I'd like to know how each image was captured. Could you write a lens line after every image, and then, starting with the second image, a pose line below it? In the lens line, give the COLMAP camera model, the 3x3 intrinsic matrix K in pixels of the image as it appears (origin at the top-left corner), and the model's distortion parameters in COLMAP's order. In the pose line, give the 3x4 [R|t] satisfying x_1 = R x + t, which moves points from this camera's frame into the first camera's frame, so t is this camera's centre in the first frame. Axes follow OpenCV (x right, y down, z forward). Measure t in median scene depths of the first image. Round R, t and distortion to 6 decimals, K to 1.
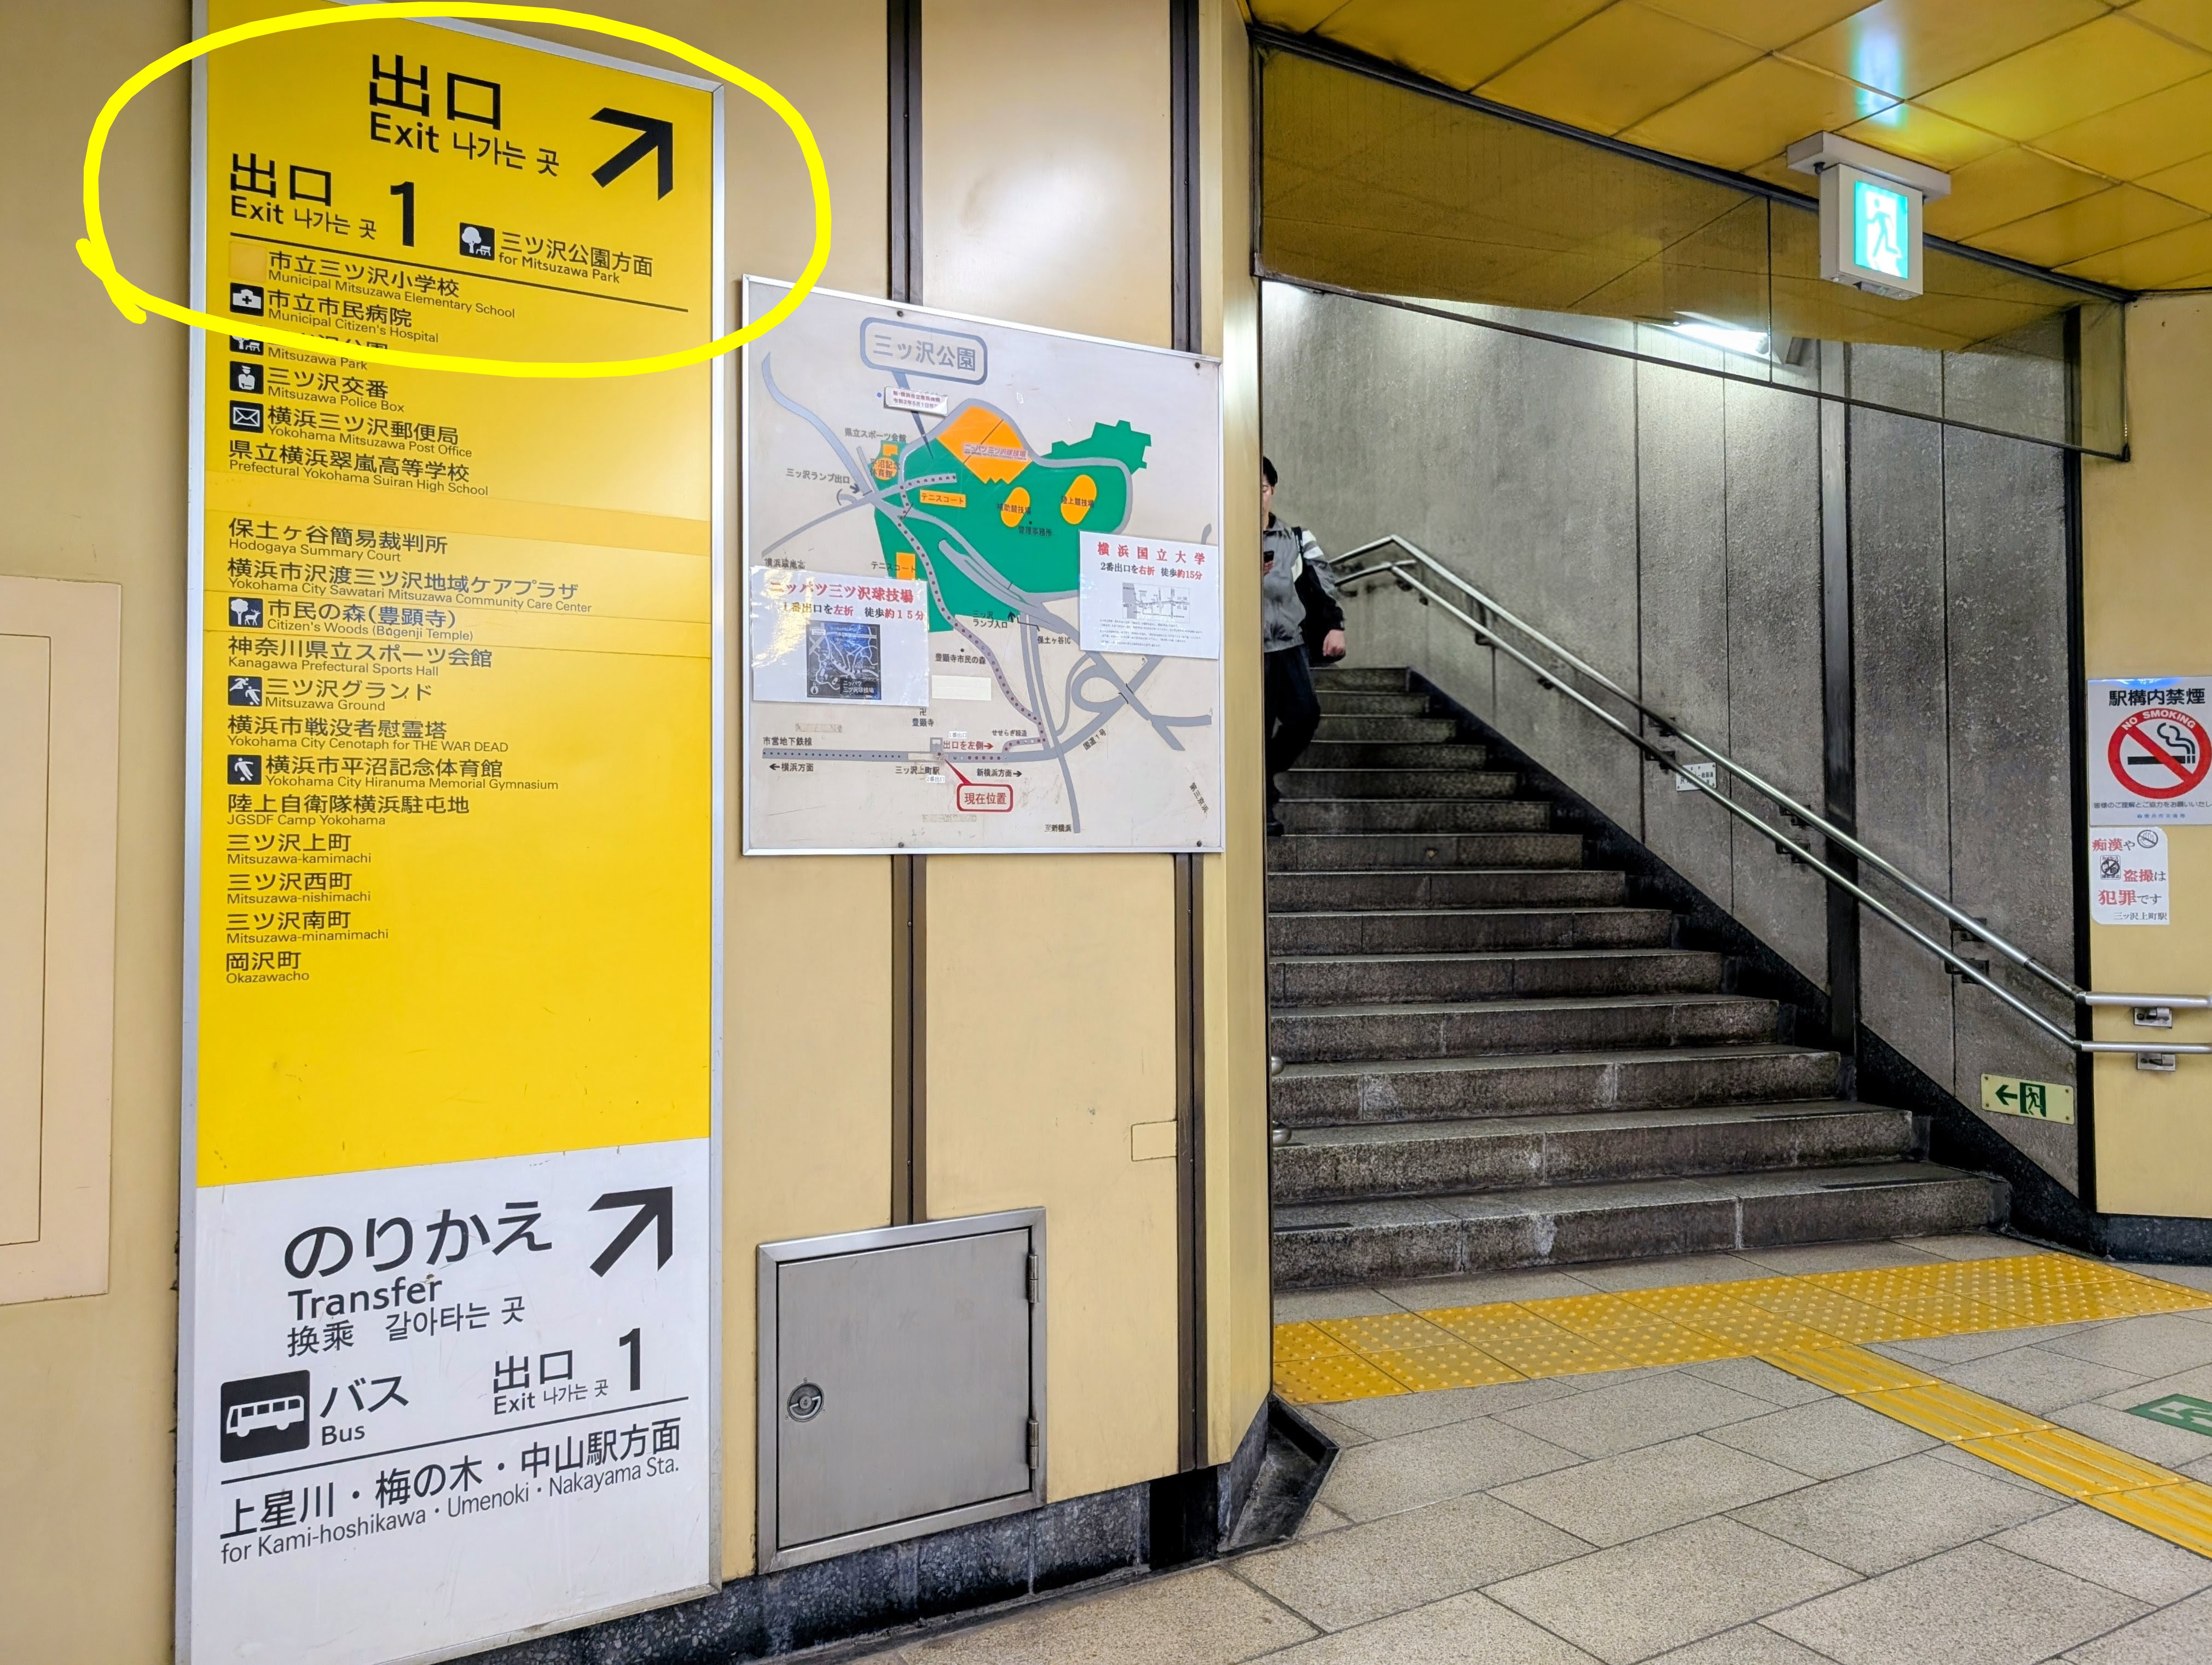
lens RADIAL K [[1574.5, 0, 1107.3], [0, 1574.5, 824.1], [0, 0, 1]] dist [-0.101537, -0.009214]
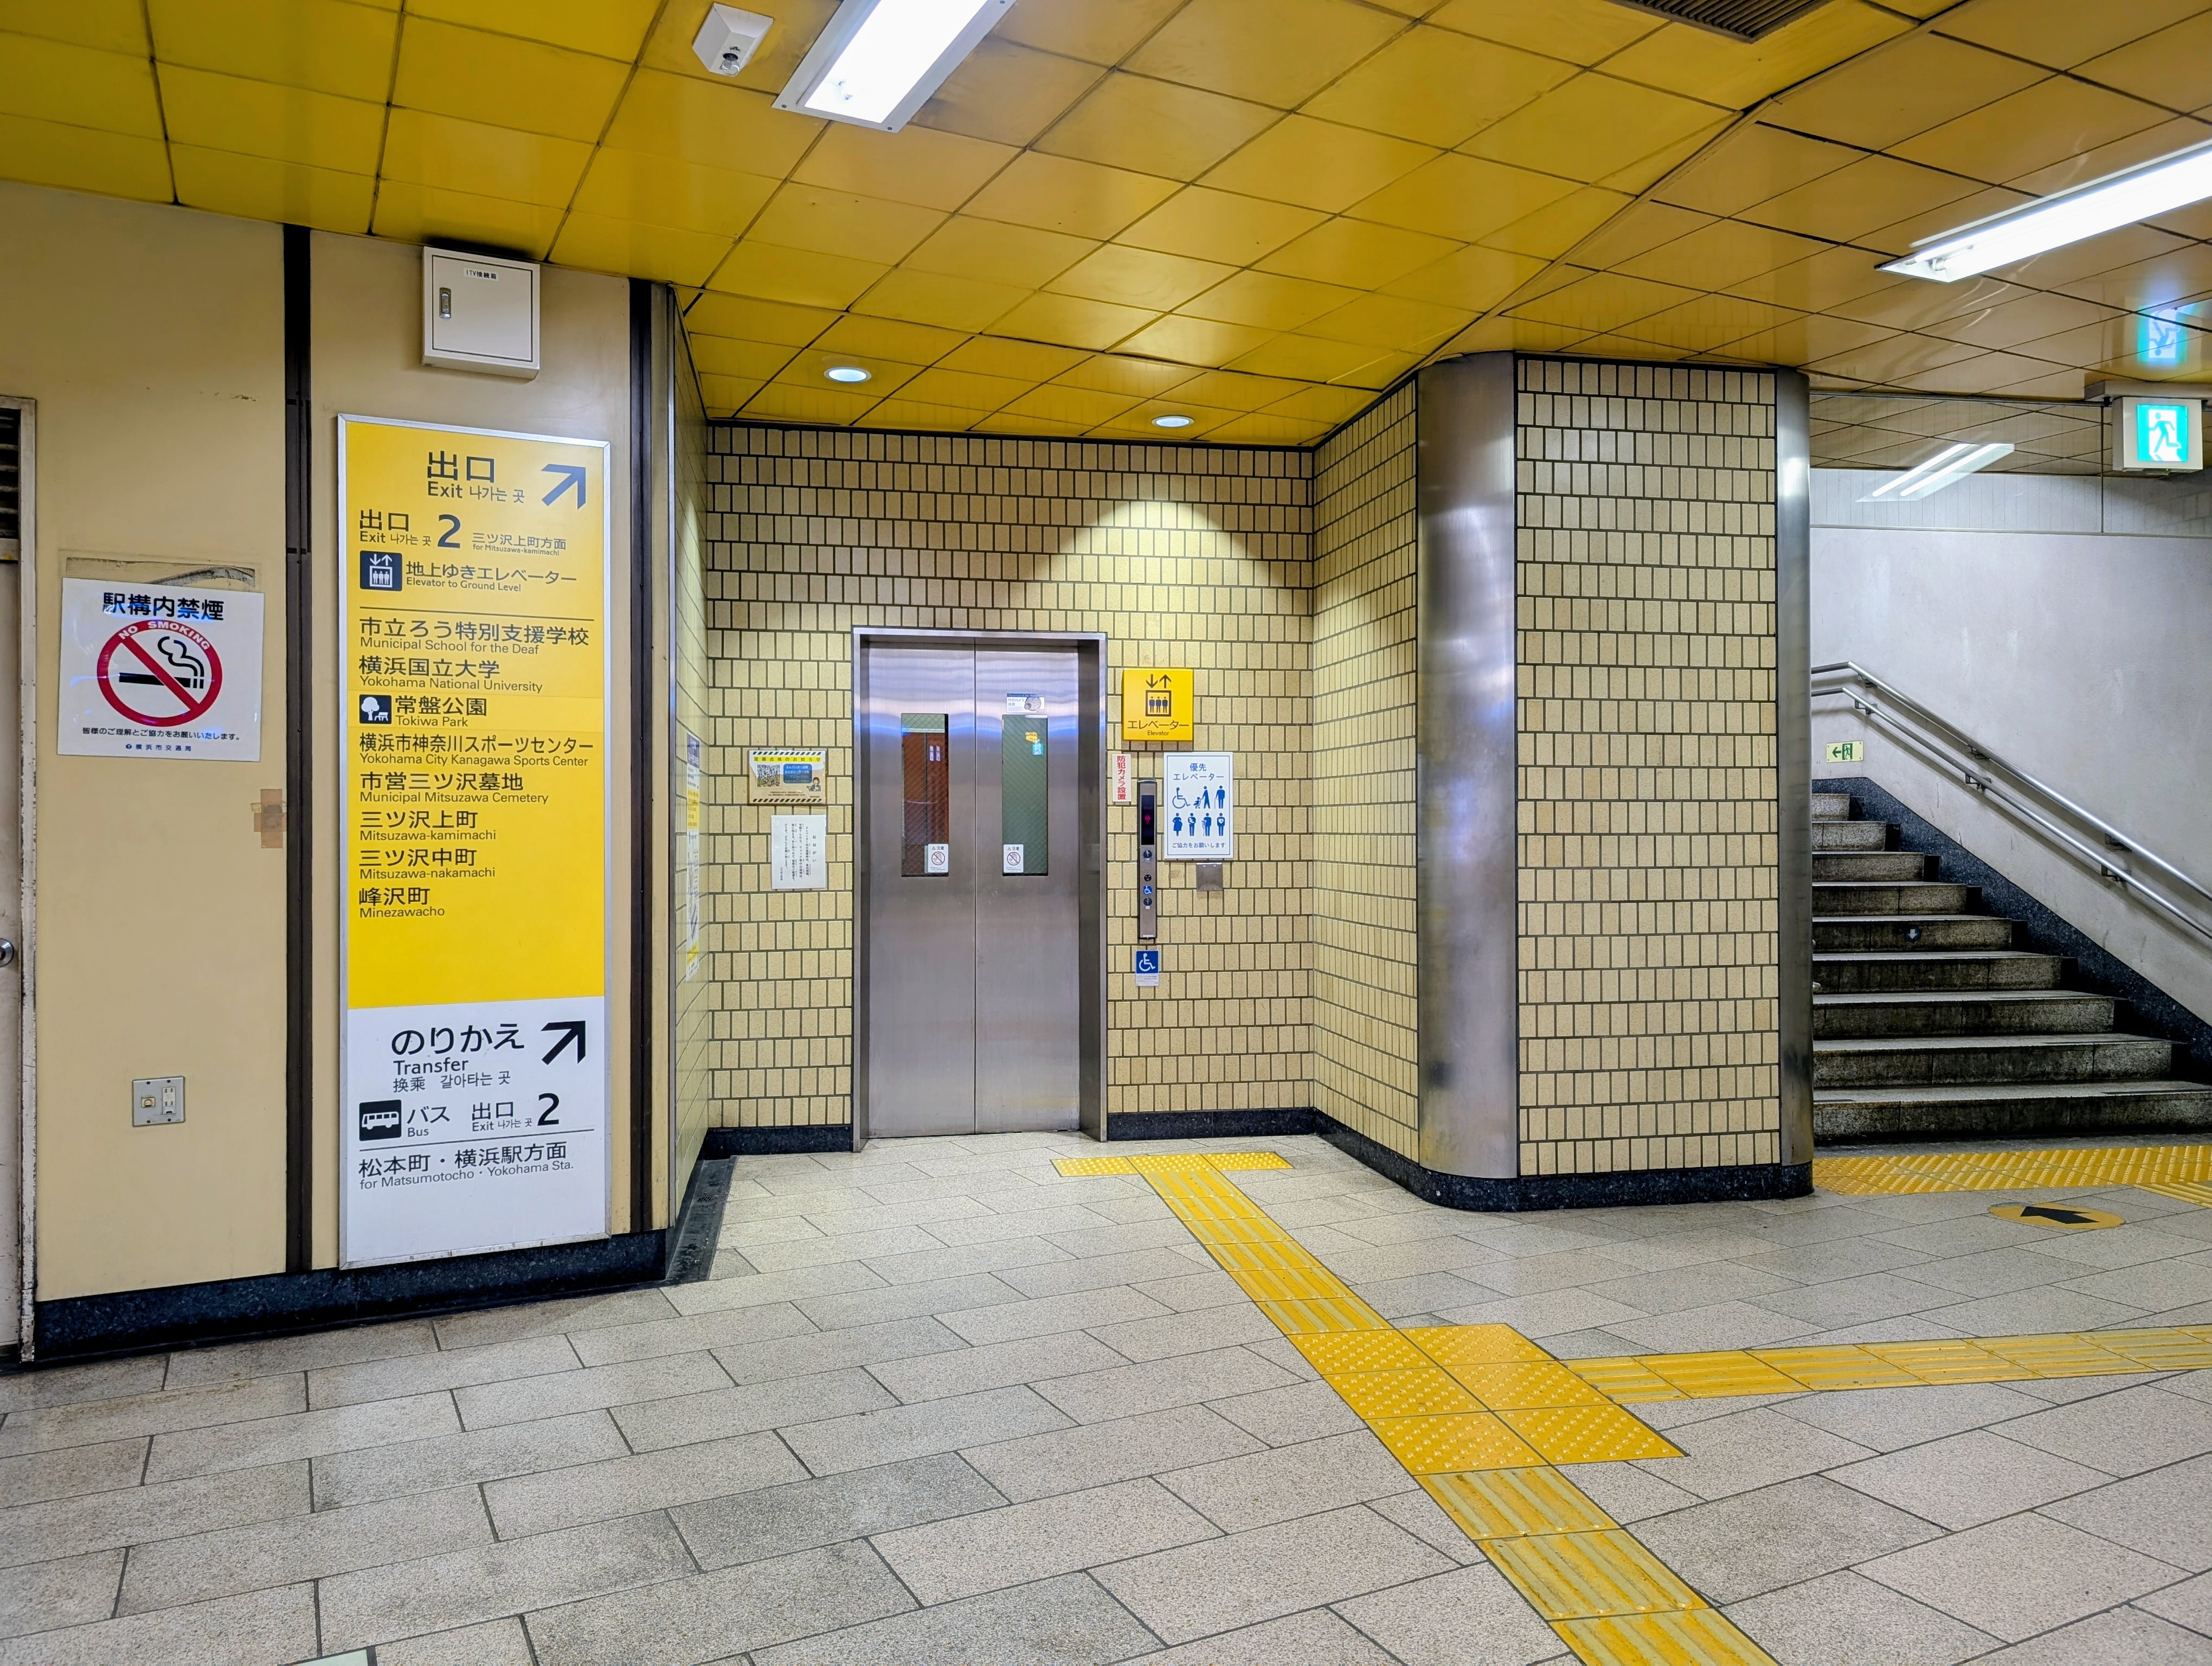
lens RADIAL K [[1574.9, 0, 1105.9], [0, 1574.9, 834.7], [0, 0, 1]] dist [-0.101537, -0.009214]
pose [[0.997252, 0.016350, -0.072259, 0.566309], [-0.013462, 0.999098, 0.040275, -0.097546], [0.072852, -0.039192, 0.996572, -0.993279]]
